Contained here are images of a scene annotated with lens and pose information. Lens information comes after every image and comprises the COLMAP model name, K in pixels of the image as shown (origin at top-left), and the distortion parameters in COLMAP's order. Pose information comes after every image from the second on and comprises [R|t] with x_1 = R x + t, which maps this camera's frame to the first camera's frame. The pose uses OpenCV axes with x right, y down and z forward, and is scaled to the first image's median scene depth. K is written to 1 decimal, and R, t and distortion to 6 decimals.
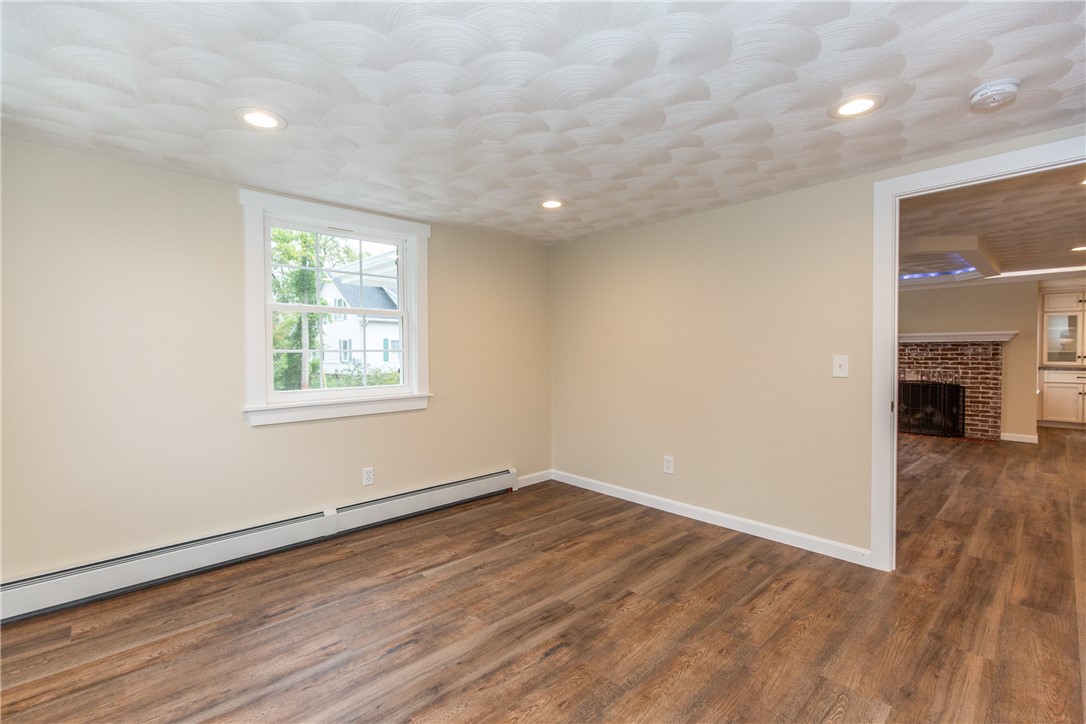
lens RADIAL K [[486.8, 0, 545.4], [0, 486.8, 363.1], [0, 0, 1]] dist [0.000639, 0.000546]
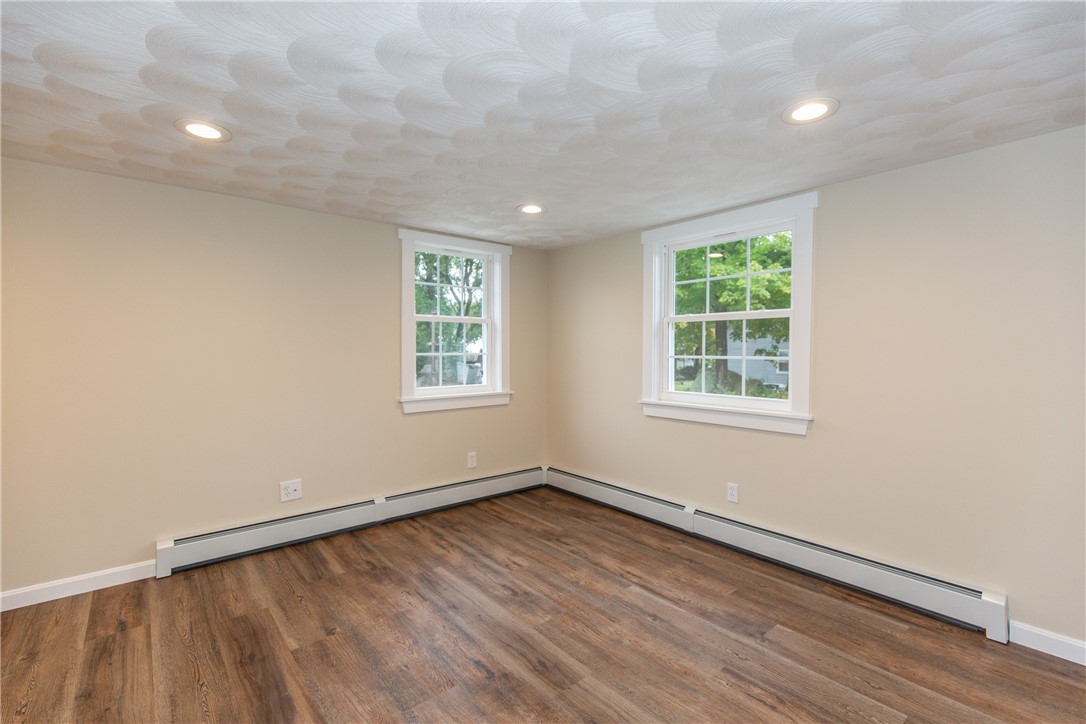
lens RADIAL K [[486.8, 0, 547.8], [0, 486.8, 357.7], [0, 0, 1]] dist [0.000639, 0.000546]
pose [[-0.059690, 0.025823, -0.997883, 0.766928], [-0.028312, 0.999219, 0.027551, -0.055657], [0.997815, 0.029897, -0.058913, 0.915173]]
